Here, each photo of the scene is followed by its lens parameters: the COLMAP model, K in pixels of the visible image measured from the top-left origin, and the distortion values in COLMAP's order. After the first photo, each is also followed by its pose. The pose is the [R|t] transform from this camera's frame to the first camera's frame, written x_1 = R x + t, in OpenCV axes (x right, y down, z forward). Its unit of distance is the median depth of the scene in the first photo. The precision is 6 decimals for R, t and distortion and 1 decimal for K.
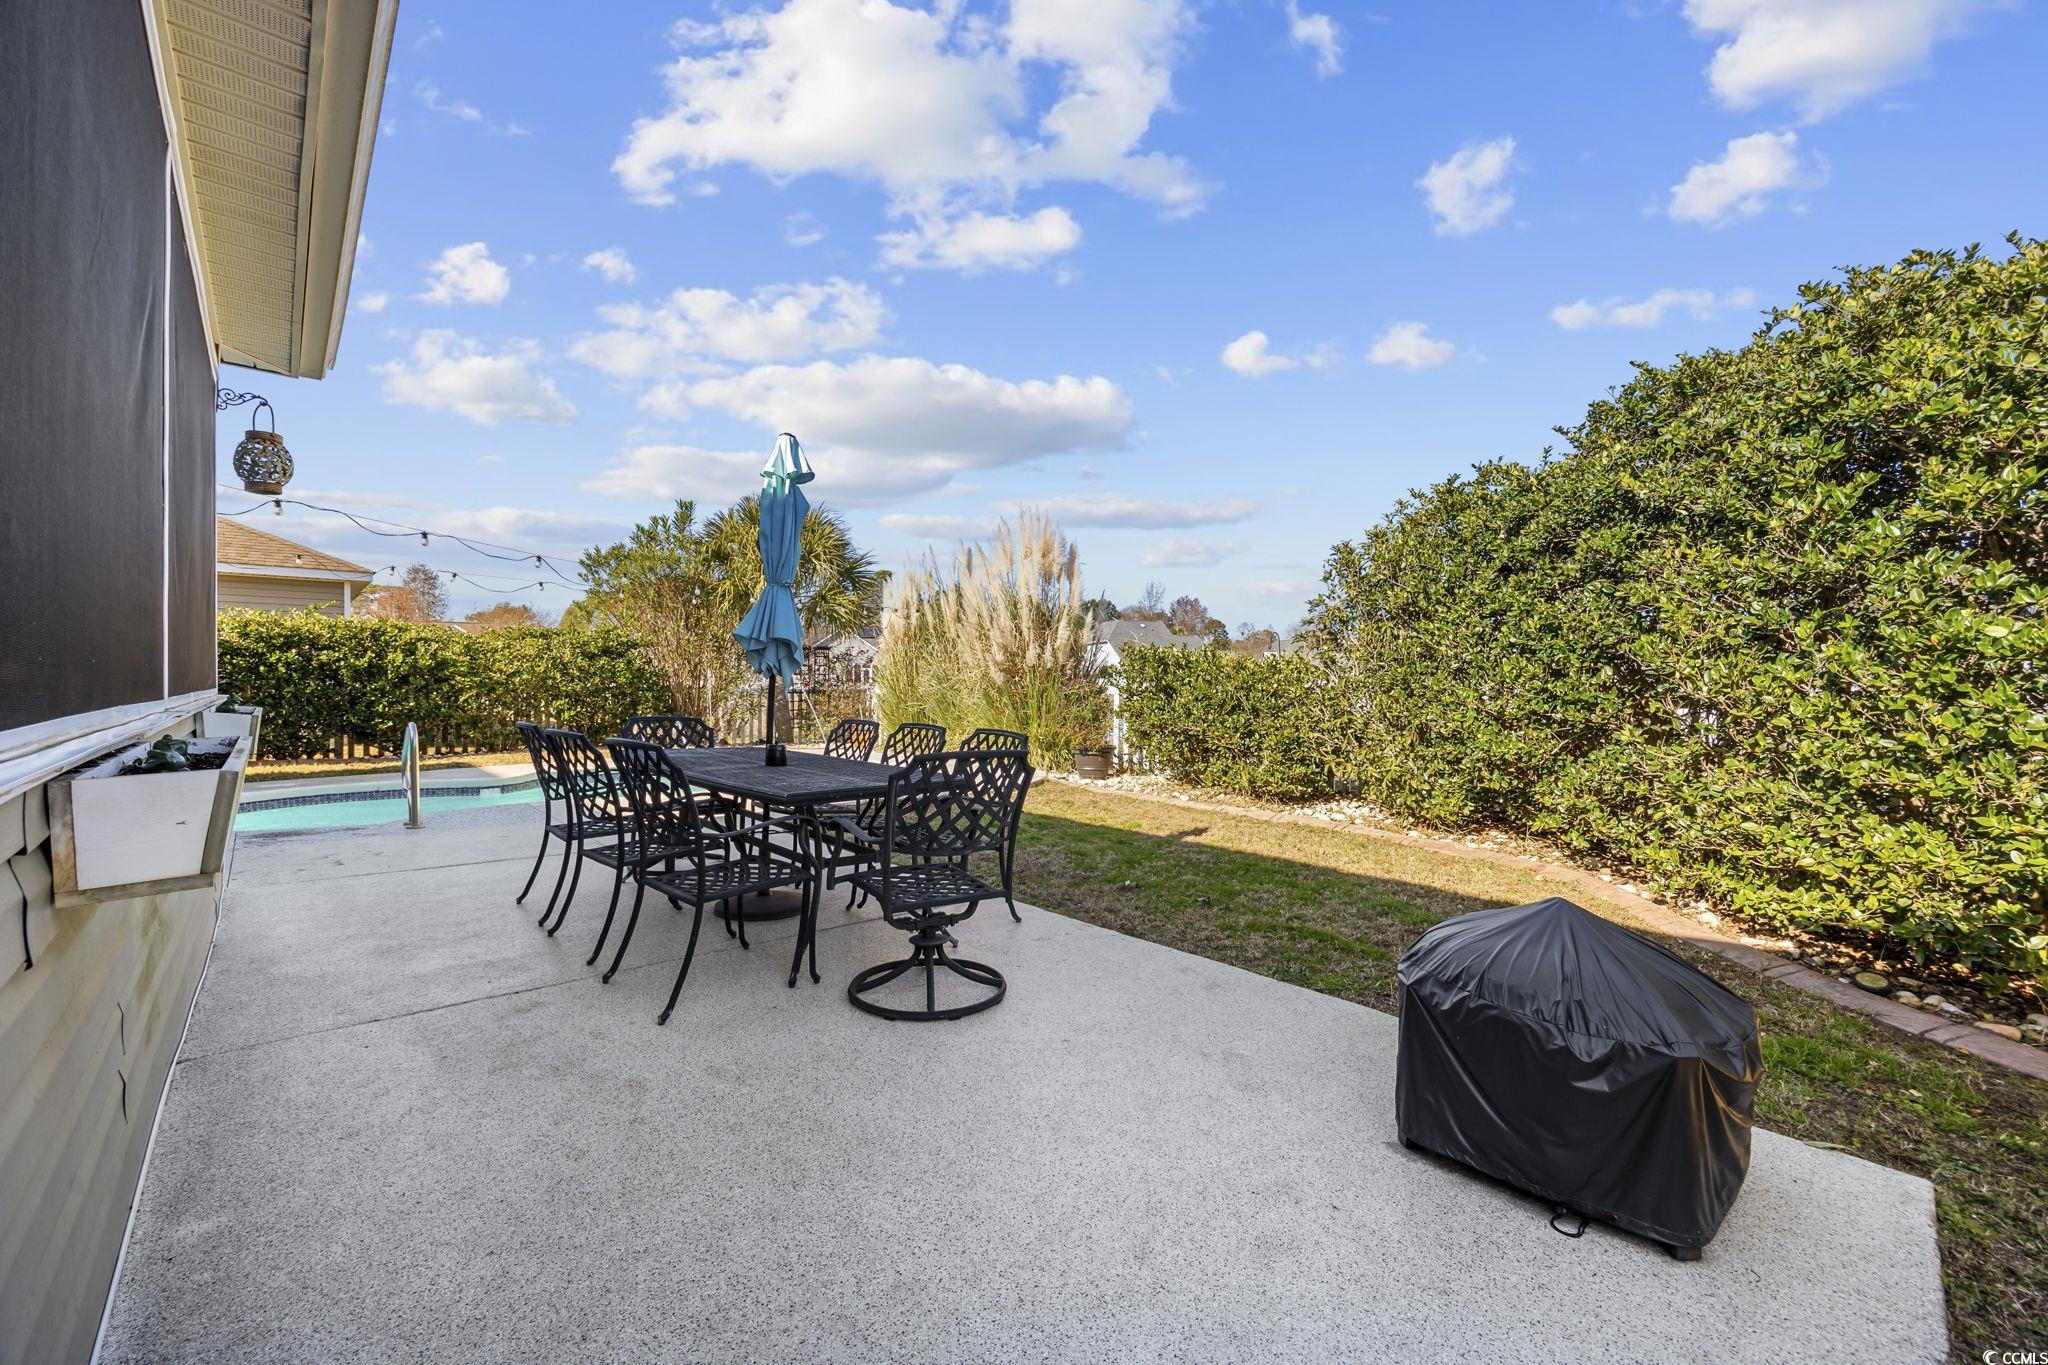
lens RADIAL K [[792.8, 0, 1032.4], [0, 792.8, 685.7], [0, 0, 1]] dist [-0.000428, 0.000025]
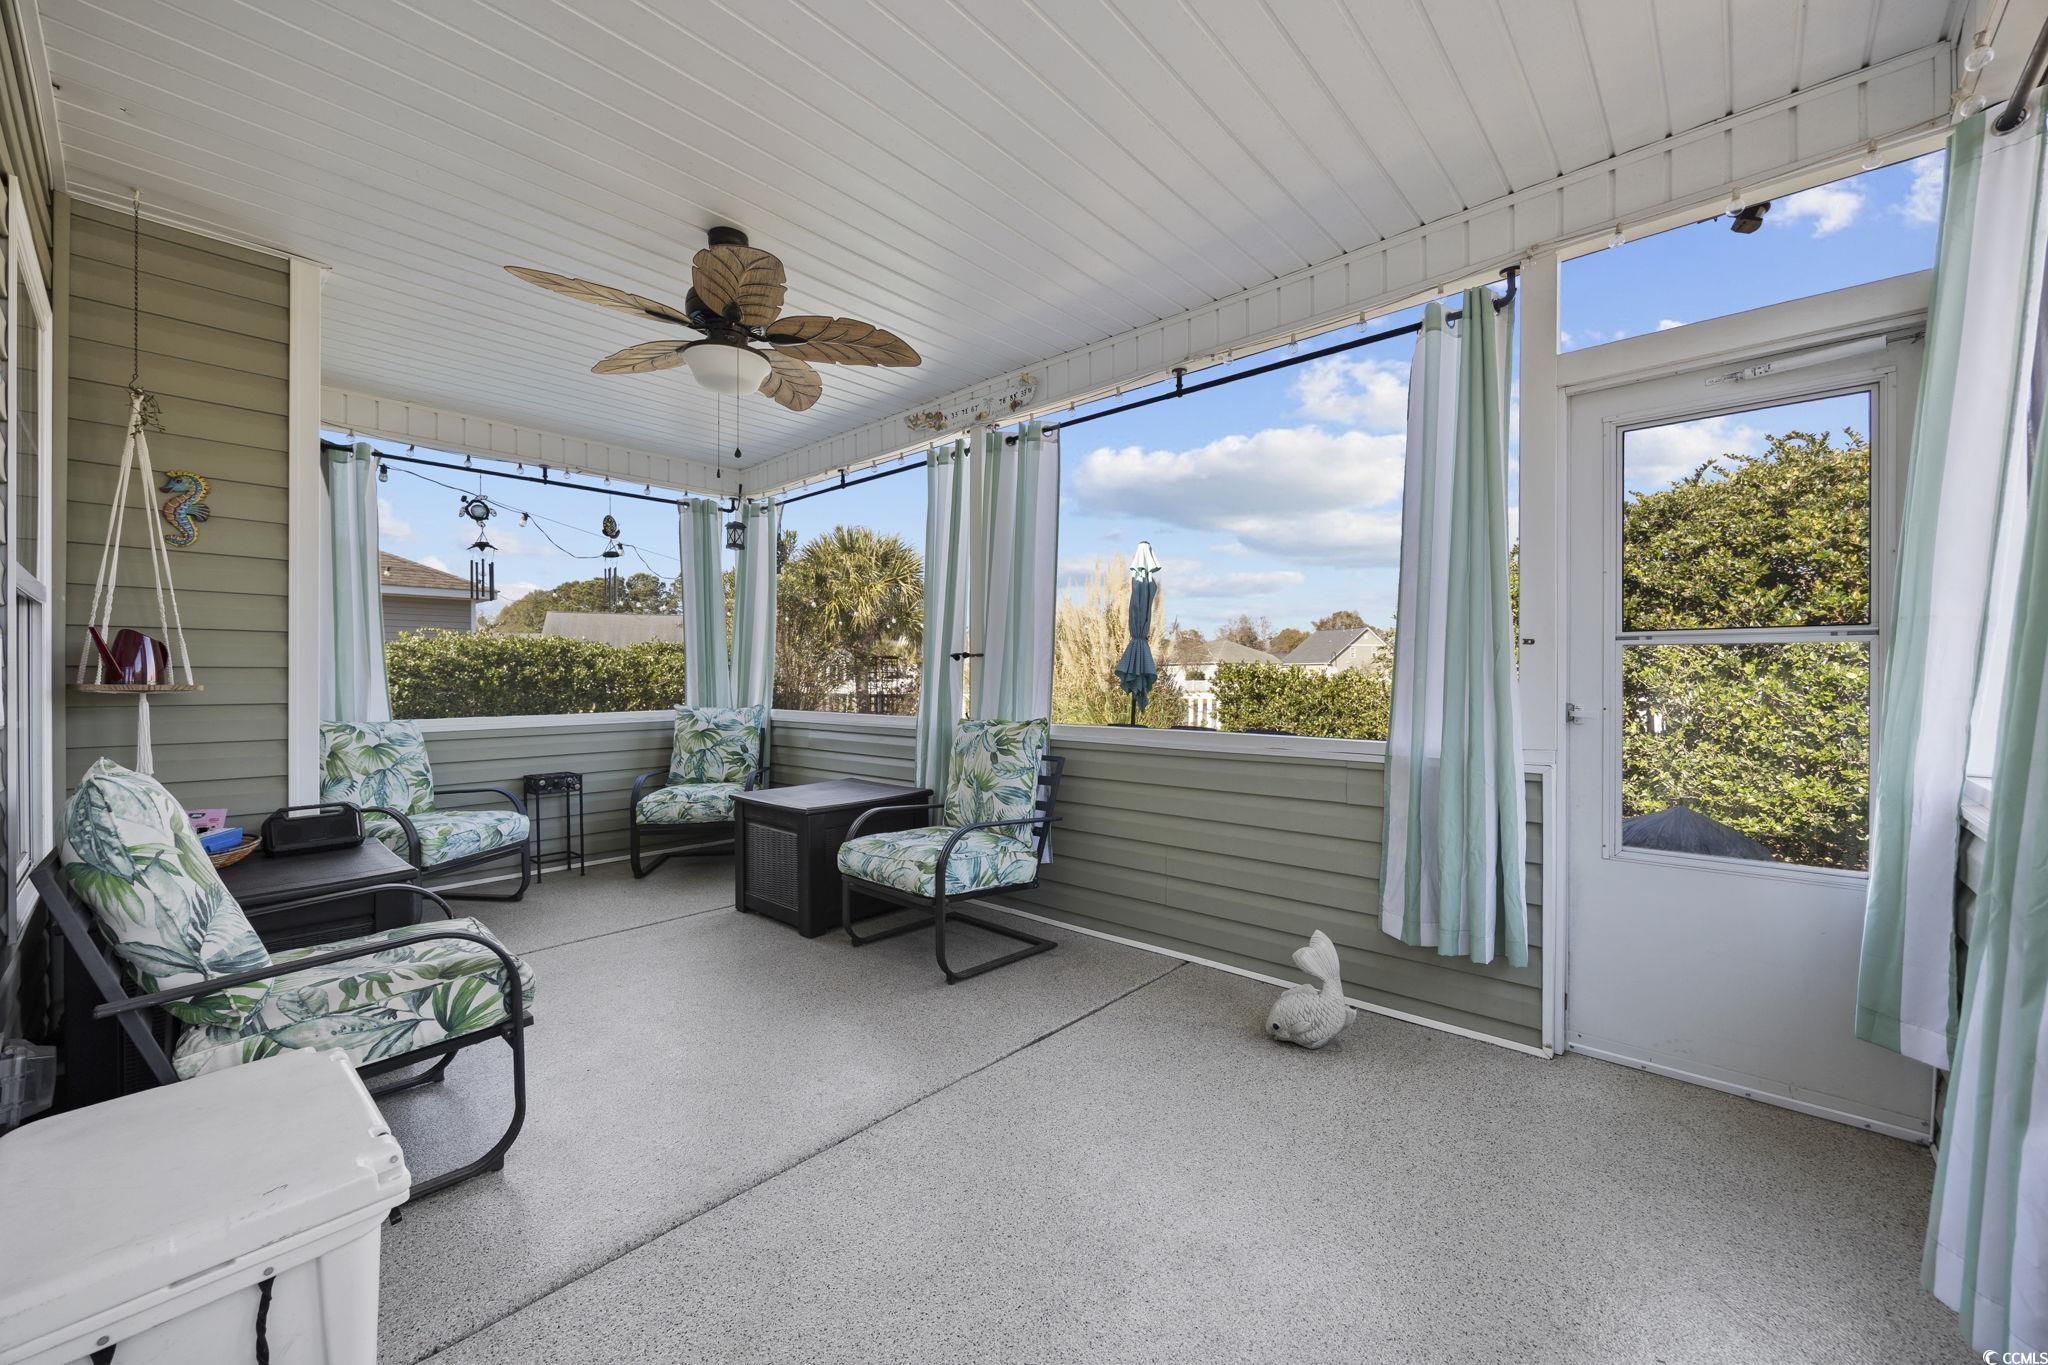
lens RADIAL K [[792.8, 0, 1024.0], [0, 792.8, 677.7], [0, 0, 1]] dist [-0.000428, 0.000025]
pose [[0.994904, -0.004000, 0.100744, -0.278468], [0.004632, 0.999971, -0.006036, -0.016447], [-0.100717, 0.006472, 0.994894, -0.204117]]
